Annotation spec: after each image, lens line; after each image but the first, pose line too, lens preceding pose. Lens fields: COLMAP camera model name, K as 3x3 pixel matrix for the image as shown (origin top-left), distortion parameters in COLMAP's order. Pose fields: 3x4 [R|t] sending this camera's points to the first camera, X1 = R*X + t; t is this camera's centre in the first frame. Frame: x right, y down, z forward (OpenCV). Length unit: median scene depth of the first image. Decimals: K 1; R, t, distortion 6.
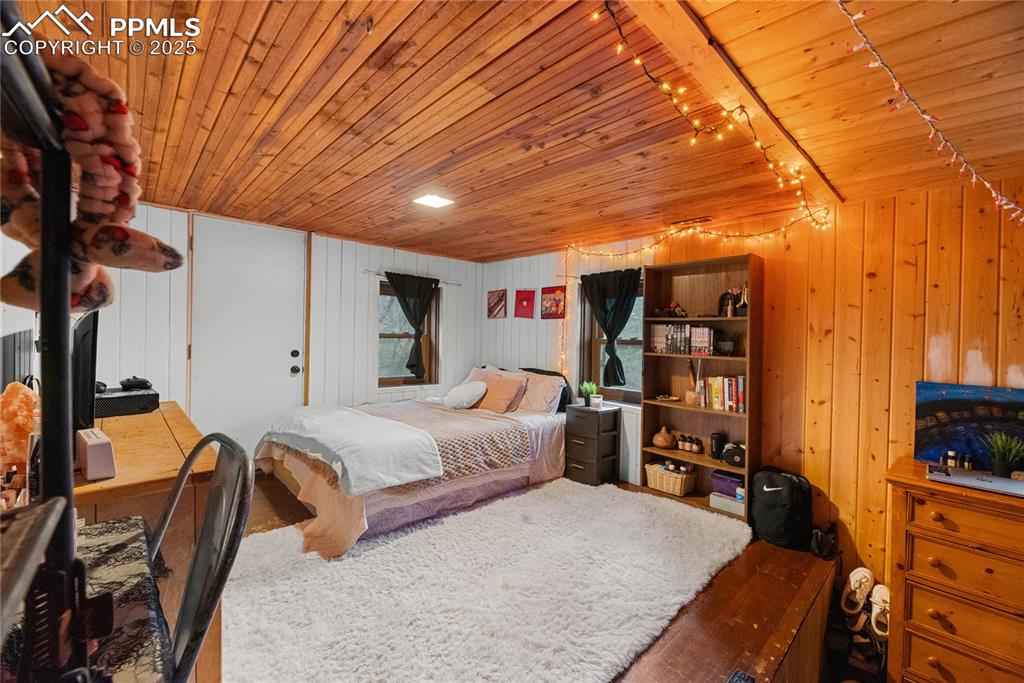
lens RADIAL K [[416.7, 0, 514.4], [0, 416.7, 334.4], [0, 0, 1]] dist [-0.006619, -0.001315]
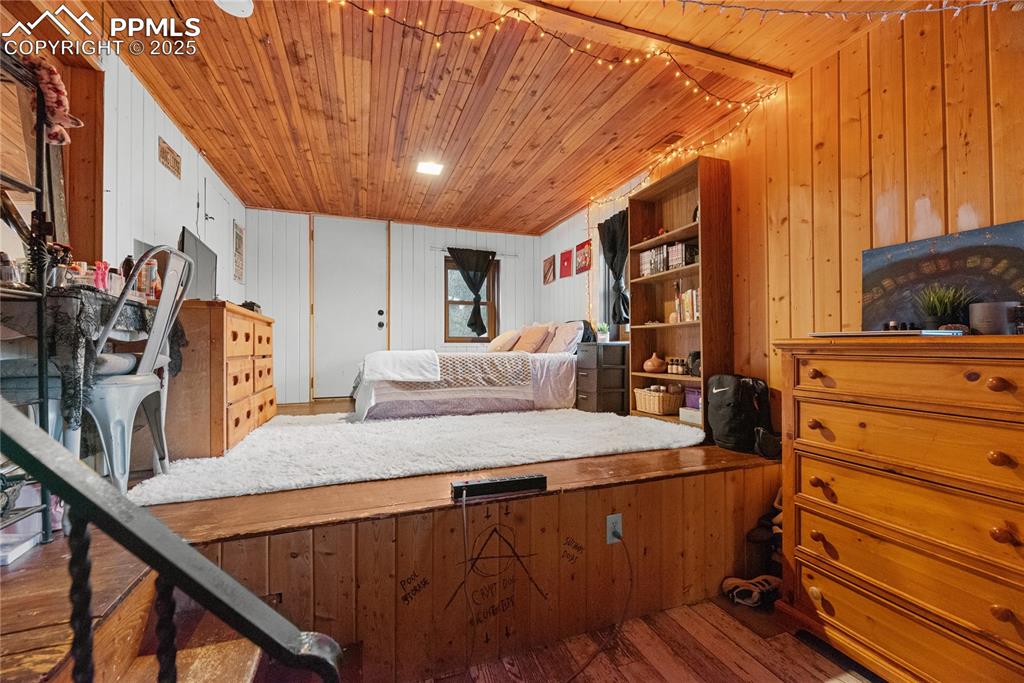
lens RADIAL K [[416.7, 0, 510.6], [0, 416.7, 344.5], [0, 0, 1]] dist [-0.006619, -0.001315]
pose [[0.916057, -0.031180, -0.399835, 0.513600], [0.023834, 0.999444, -0.023333, 0.252457], [0.400340, 0.011845, 0.916290, -0.073219]]
